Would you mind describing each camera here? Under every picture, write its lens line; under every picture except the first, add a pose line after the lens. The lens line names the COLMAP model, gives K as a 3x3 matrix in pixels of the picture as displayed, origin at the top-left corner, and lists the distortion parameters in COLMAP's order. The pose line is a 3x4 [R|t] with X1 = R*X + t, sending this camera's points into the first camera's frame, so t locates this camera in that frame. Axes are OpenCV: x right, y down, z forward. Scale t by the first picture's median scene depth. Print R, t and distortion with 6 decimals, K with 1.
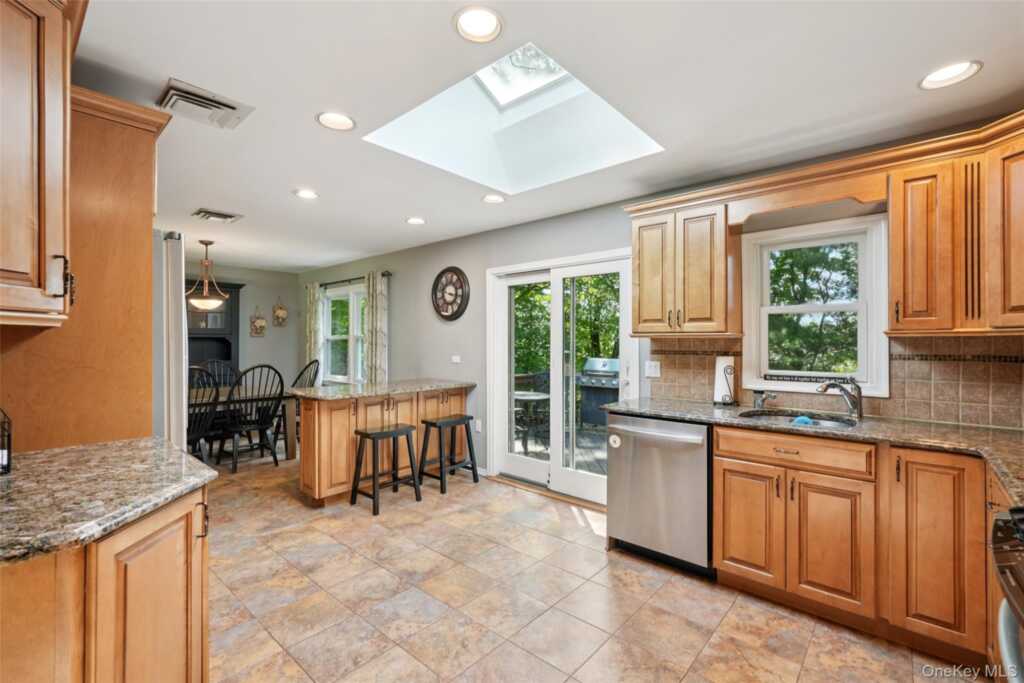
lens RADIAL K [[456.6, 0, 507.7], [0, 456.6, 344.2], [0, 0, 1]] dist [-0.004368, 0.001884]
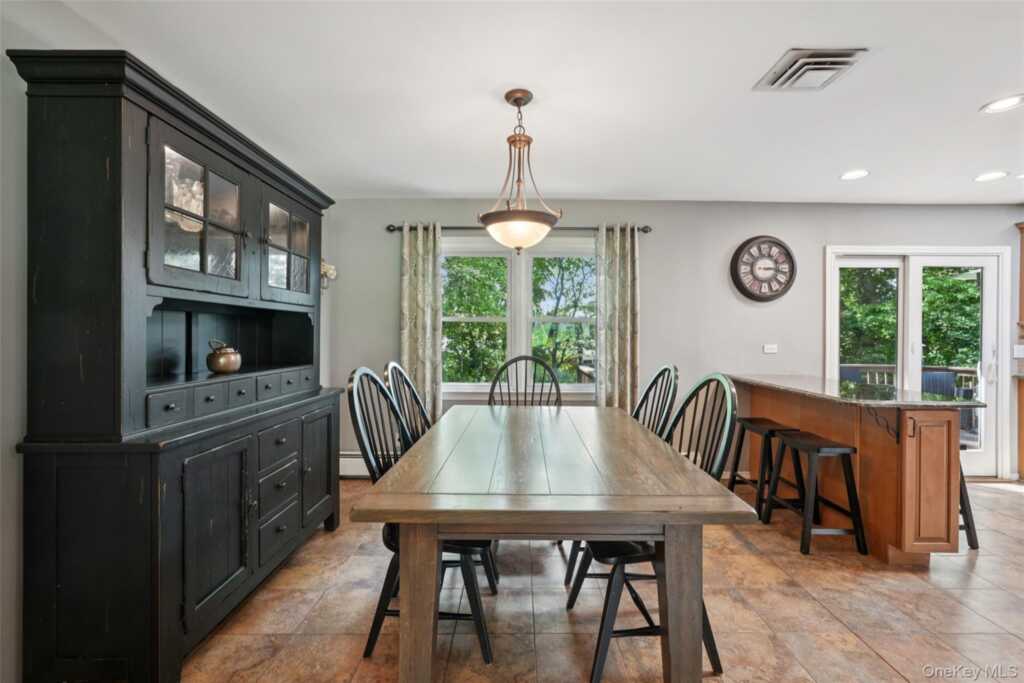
lens RADIAL K [[456.6, 0, 514.9], [0, 456.6, 338.2], [0, 0, 1]] dist [-0.004368, 0.001884]
pose [[0.736325, -0.005700, 0.676604, -1.025782], [-0.001028, 0.999954, 0.009543, 0.006910], [-0.676627, -0.007723, 0.736285, 0.709320]]
